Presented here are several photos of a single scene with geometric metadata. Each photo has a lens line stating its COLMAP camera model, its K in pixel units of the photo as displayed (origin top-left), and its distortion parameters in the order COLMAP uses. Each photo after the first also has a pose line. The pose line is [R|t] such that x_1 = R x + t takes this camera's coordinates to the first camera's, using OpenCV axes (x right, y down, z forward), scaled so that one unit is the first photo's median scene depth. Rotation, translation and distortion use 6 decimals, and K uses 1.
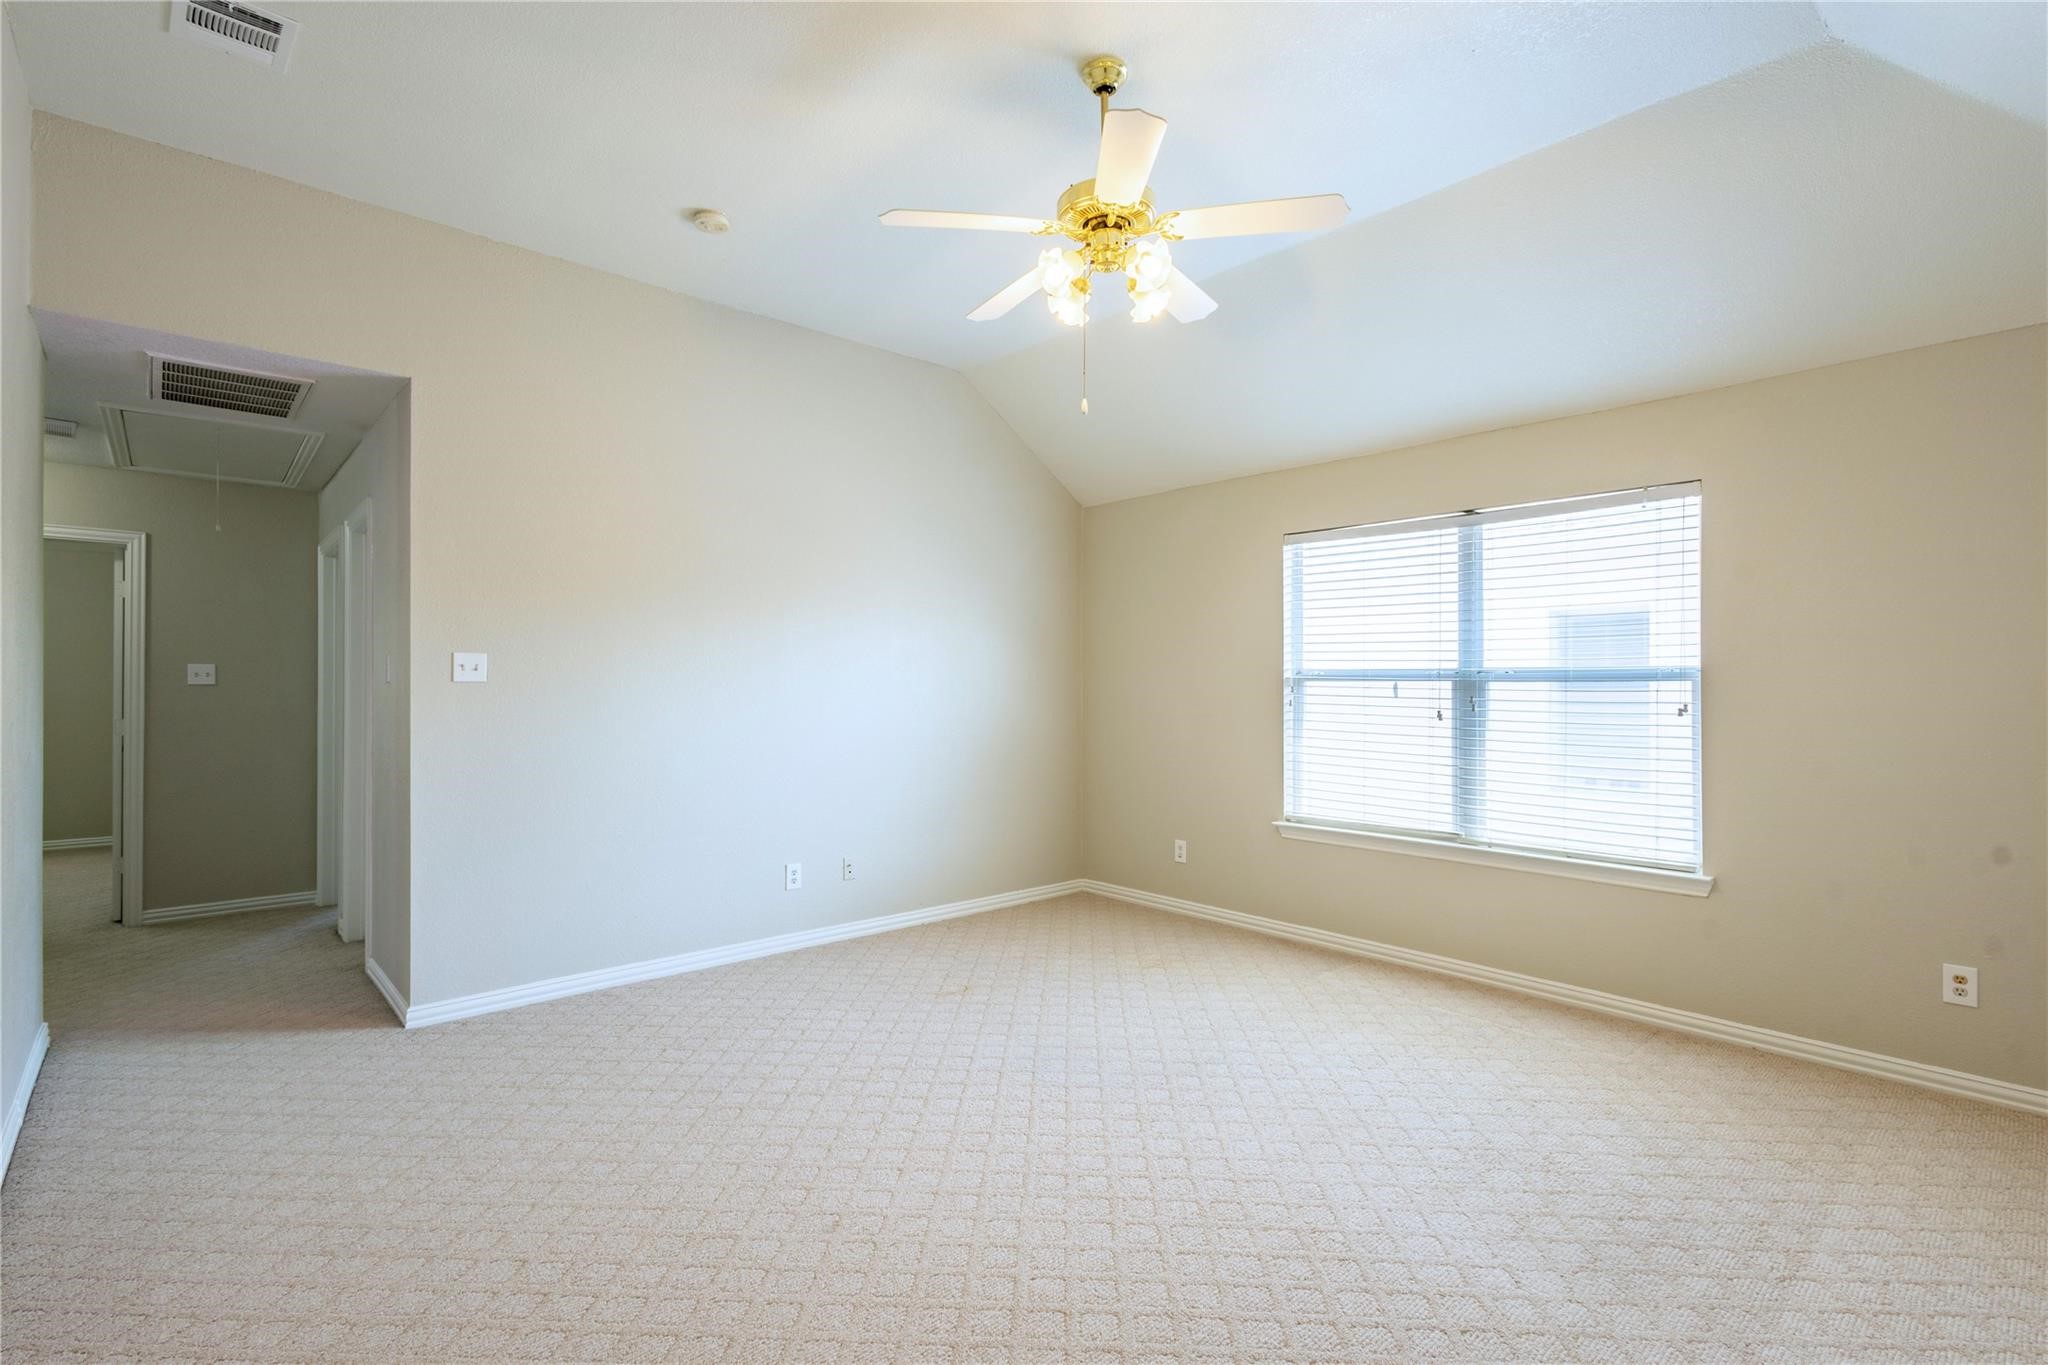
lens RADIAL K [[946.8, 0, 1021.1], [0, 946.8, 684.7], [0, 0, 1]] dist [0.015783, -0.003739]
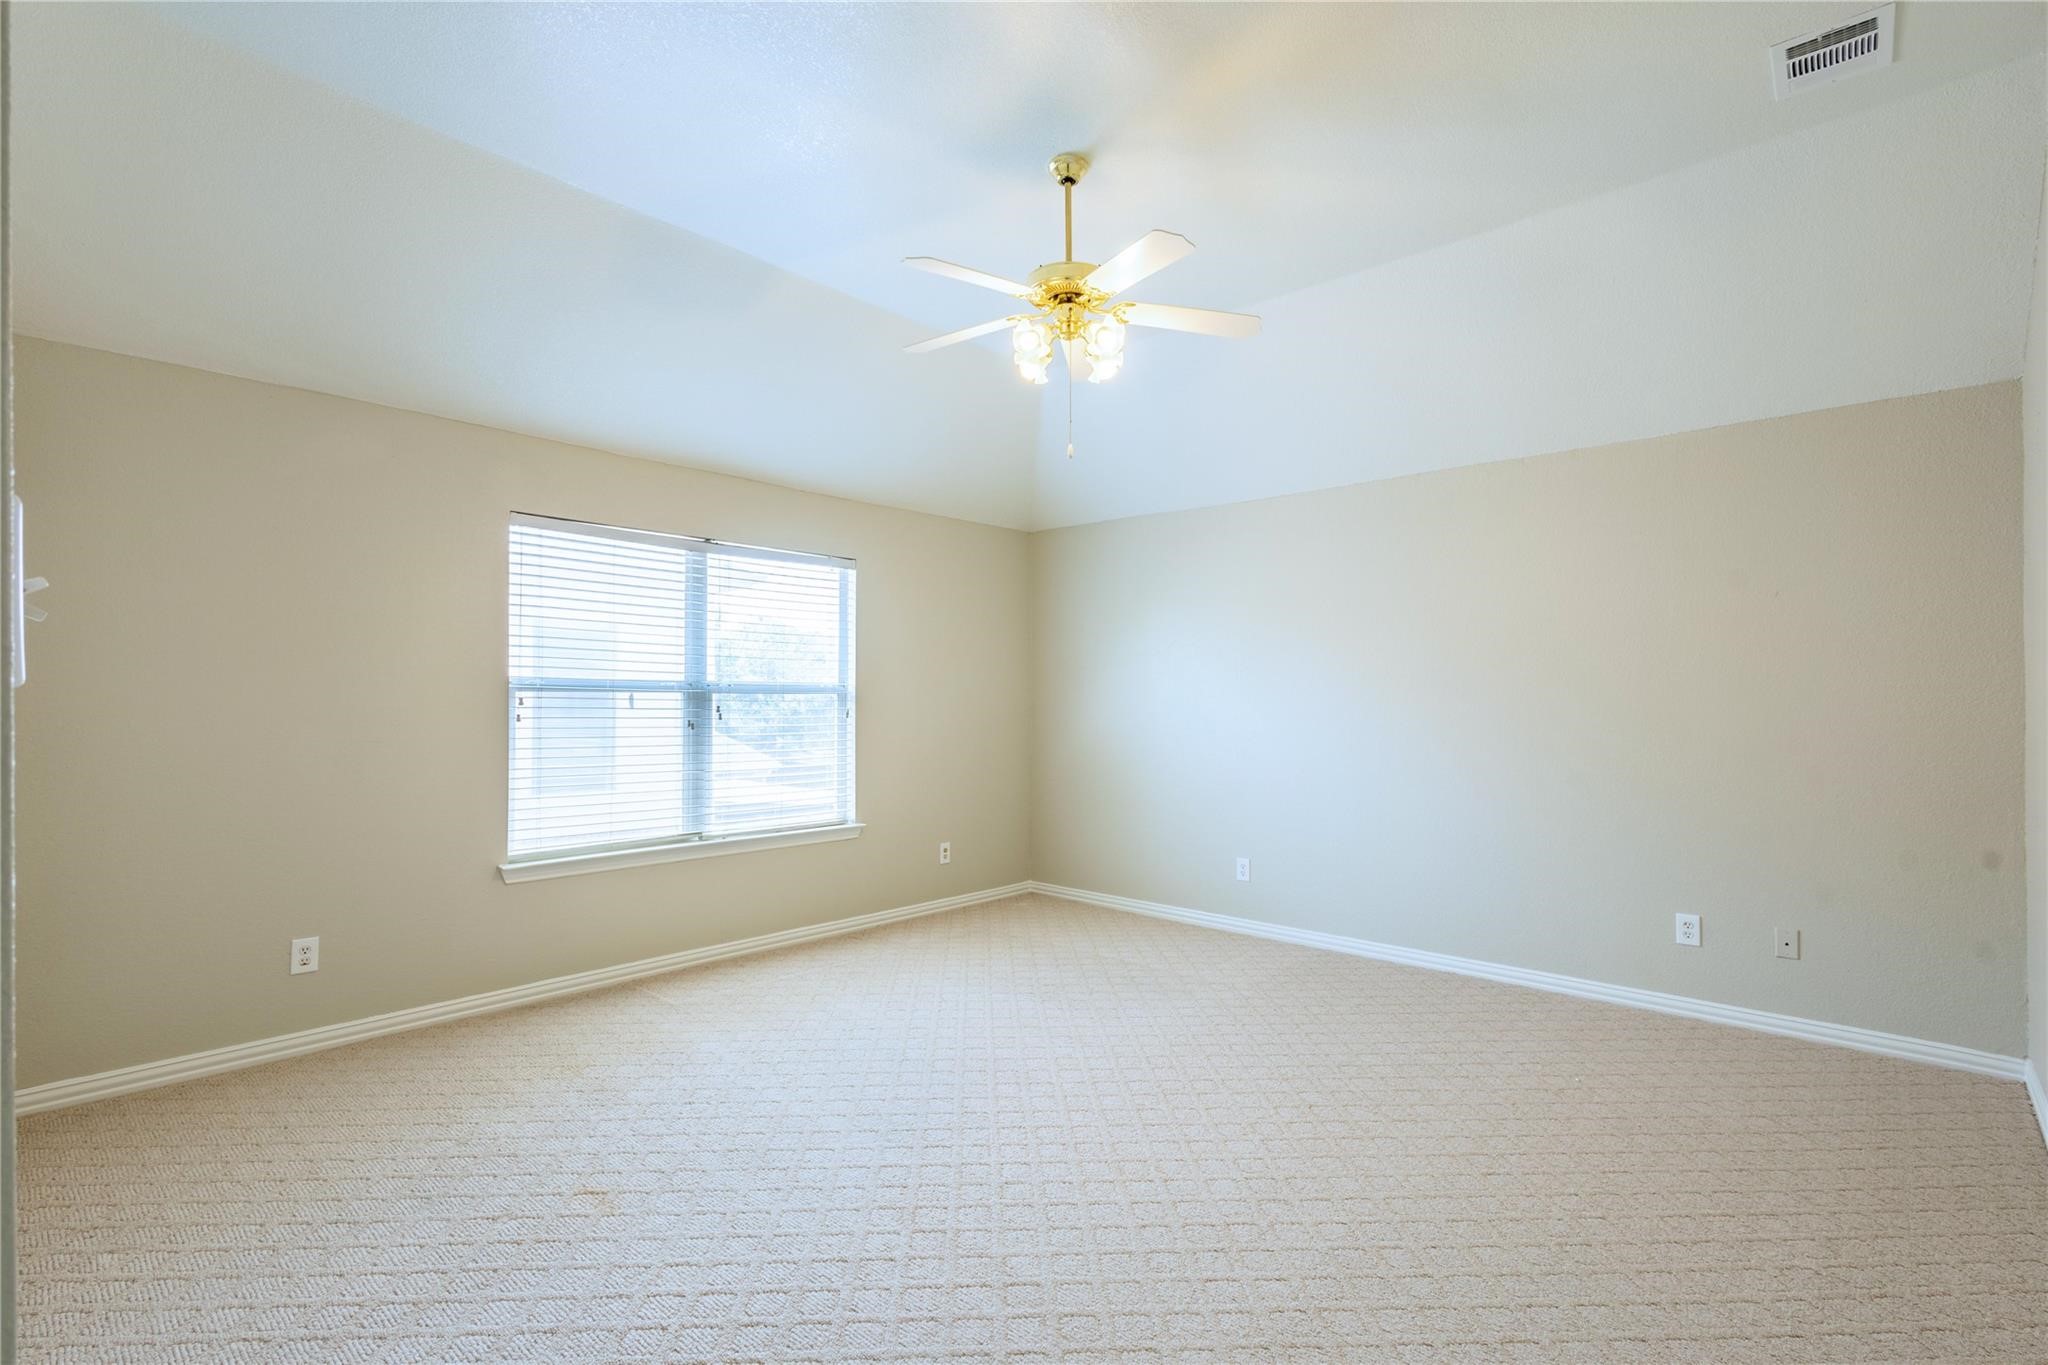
lens RADIAL K [[946.8, 0, 1031.6], [0, 946.8, 681.6], [0, 0, 1]] dist [0.015783, -0.003739]
pose [[-0.104281, 0.012380, 0.994471, -0.650919], [-0.006994, 0.999889, -0.013181, -0.004609], [-0.994523, -0.008330, -0.104183, 0.720192]]
